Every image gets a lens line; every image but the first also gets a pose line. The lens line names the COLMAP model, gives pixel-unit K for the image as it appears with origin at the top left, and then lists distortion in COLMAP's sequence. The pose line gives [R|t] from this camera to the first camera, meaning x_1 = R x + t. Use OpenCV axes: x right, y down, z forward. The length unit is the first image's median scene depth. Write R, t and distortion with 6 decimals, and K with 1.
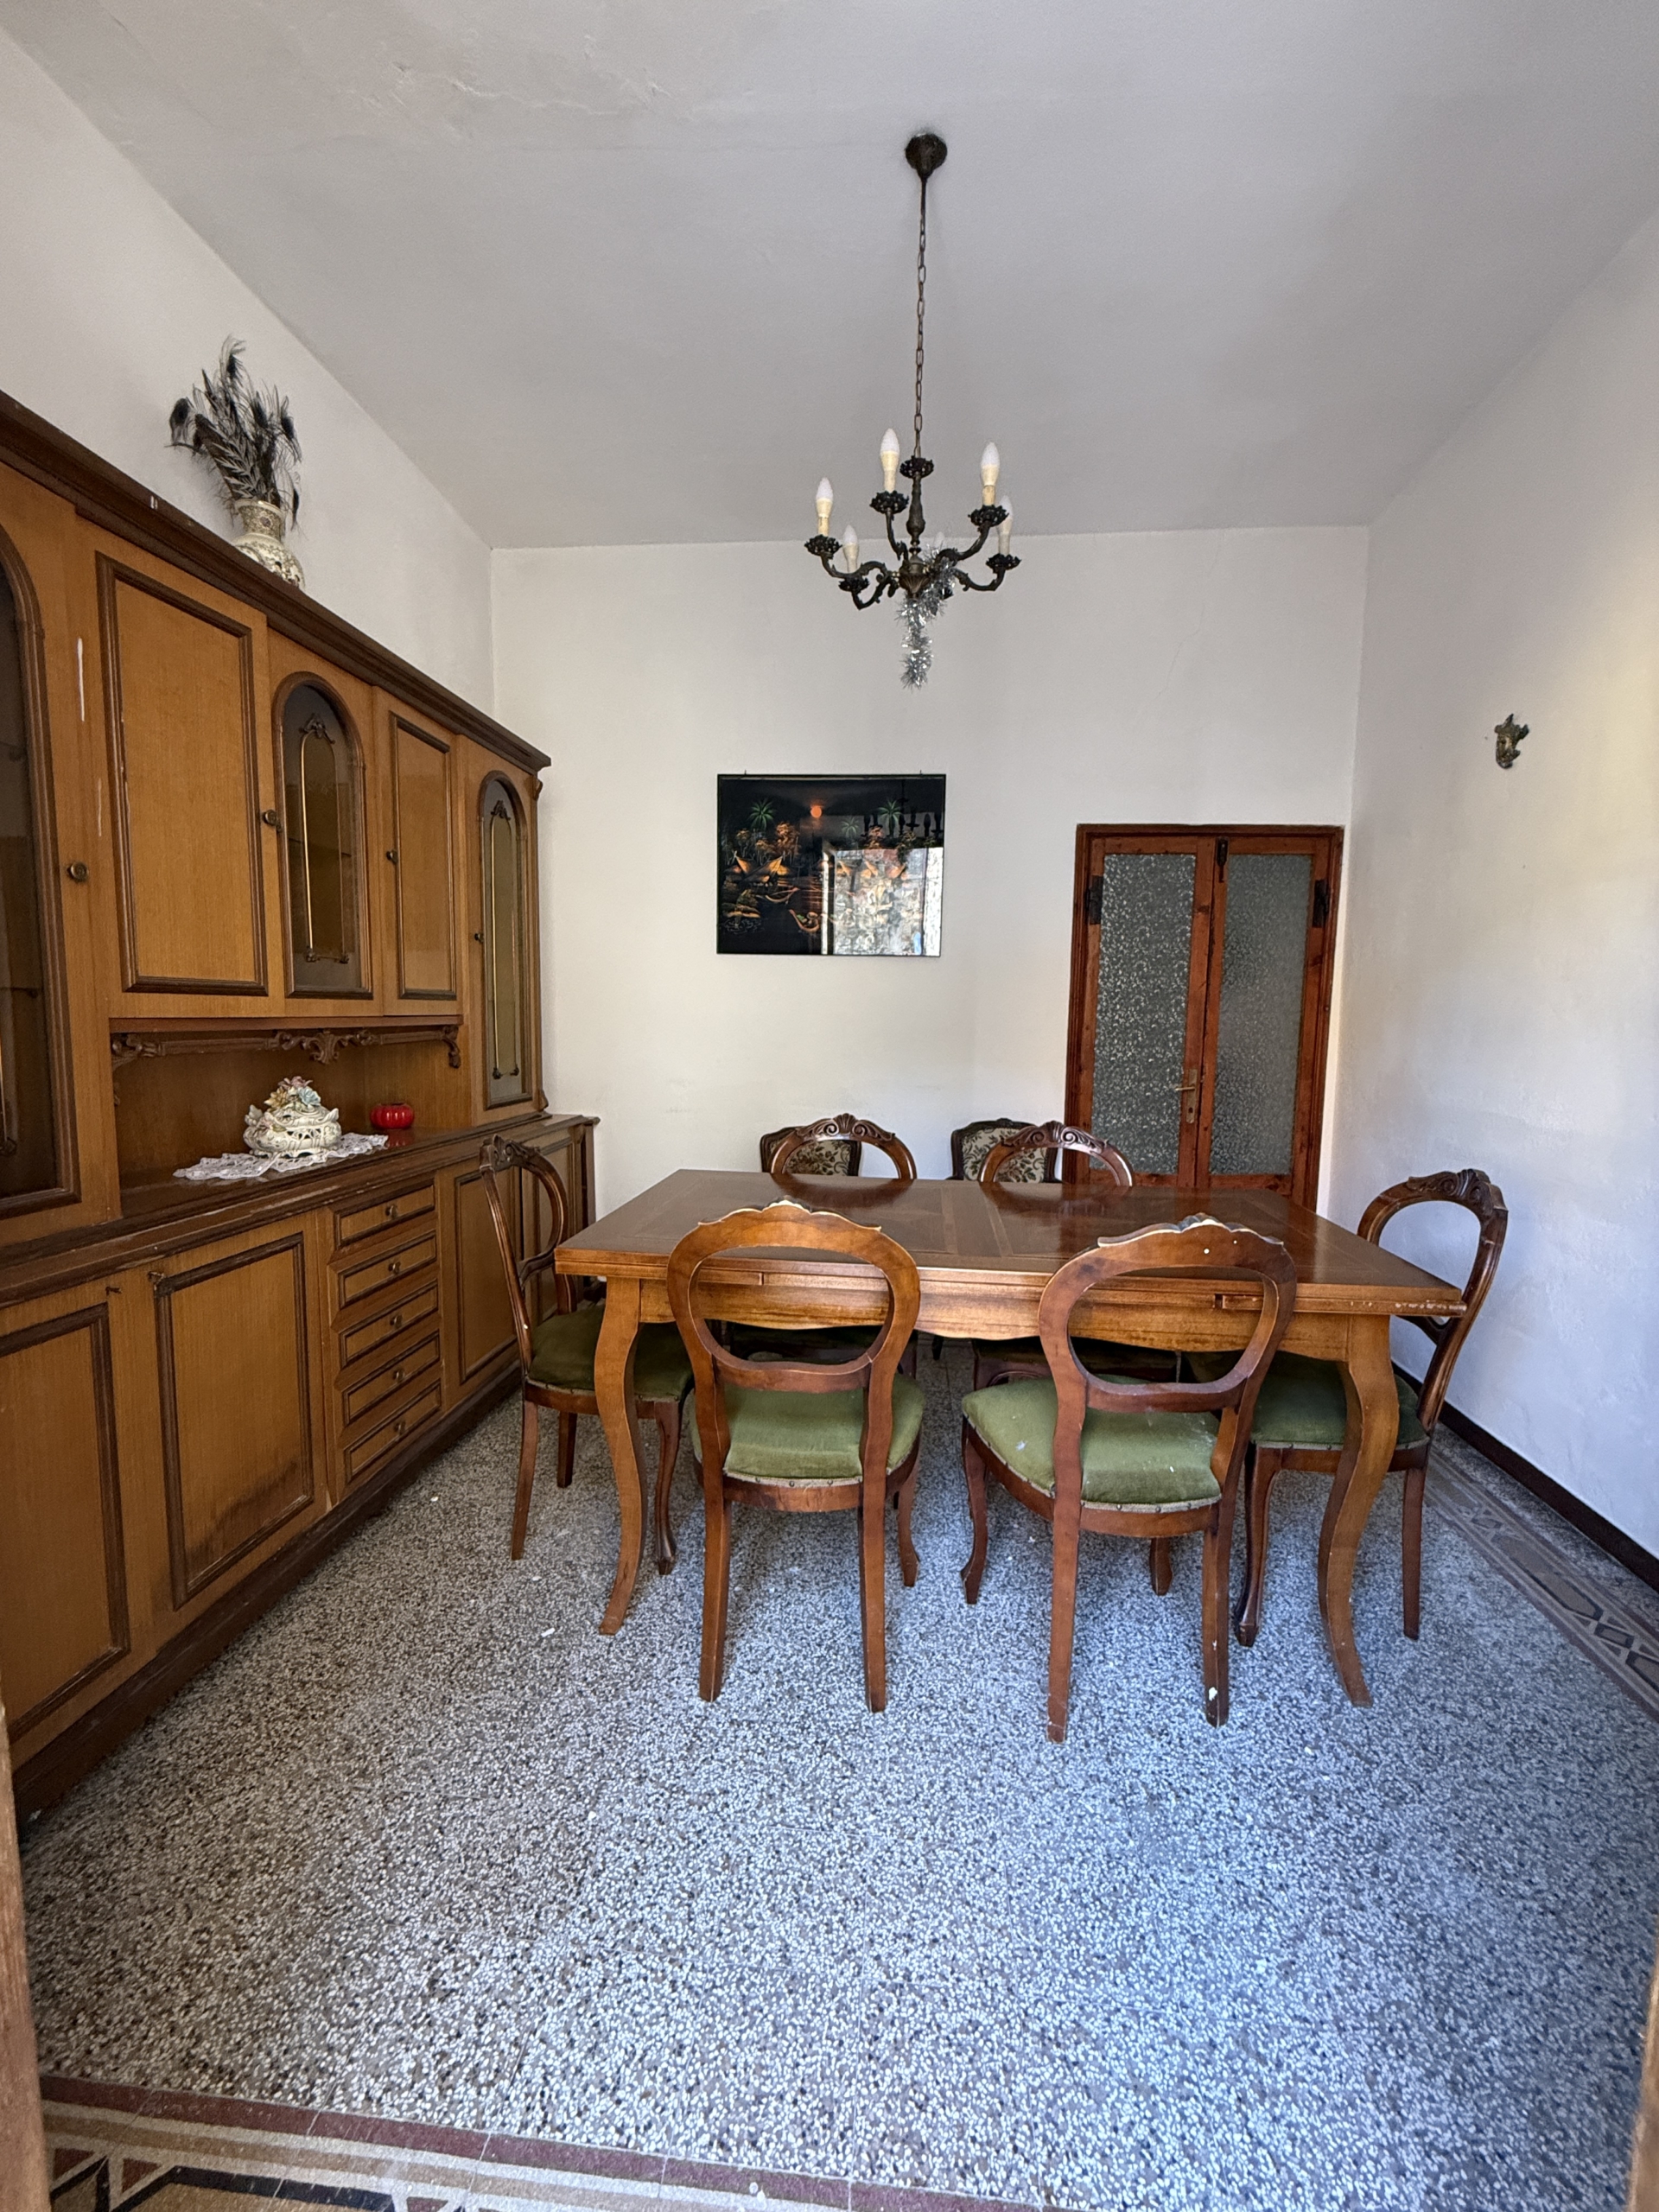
lens RADIAL K [[882.7, 0, 824.9], [0, 882.7, 1103.7], [0, 0, 1]] dist [-0.000135, -0.000055]
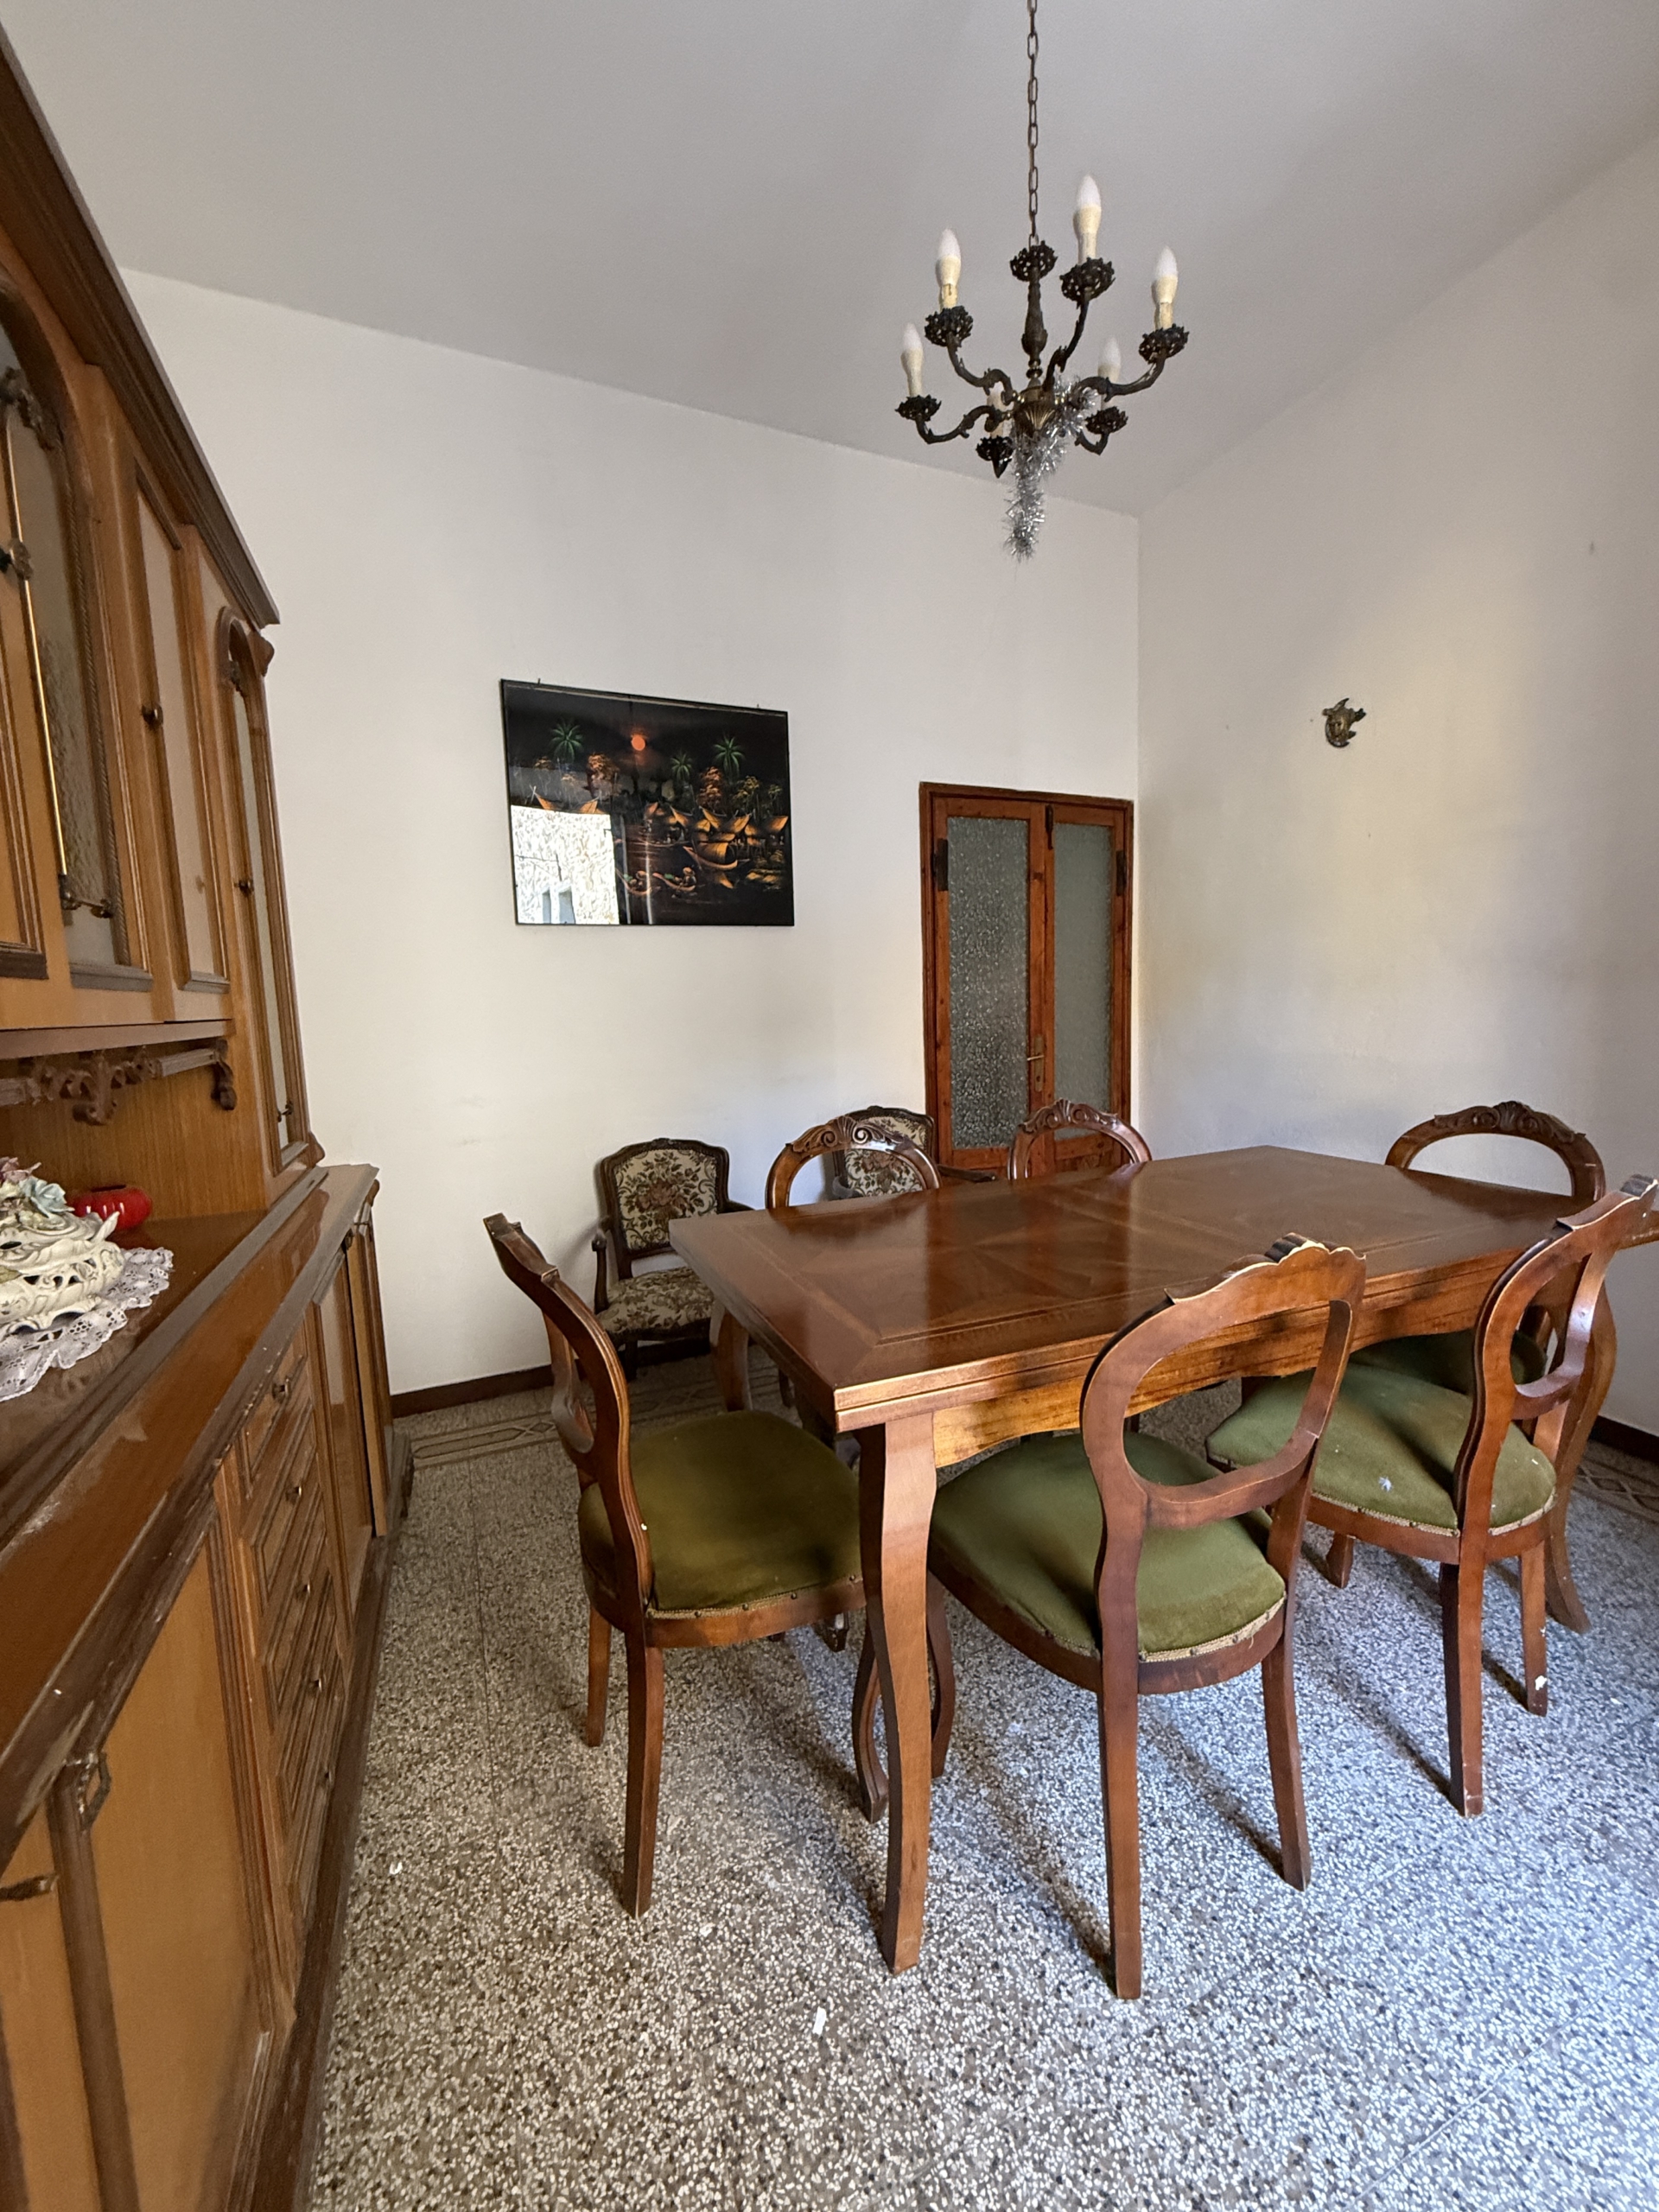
lens RADIAL K [[882.7, 0, 824.9], [0, 882.7, 1103.7], [0, 0, 1]] dist [-0.000135, -0.000055]
pose [[0.875657, -0.100331, 0.472396, -0.294005], [0.096059, 0.994821, 0.033228, -0.022416], [-0.473283, 0.016282, 0.880760, 0.254953]]
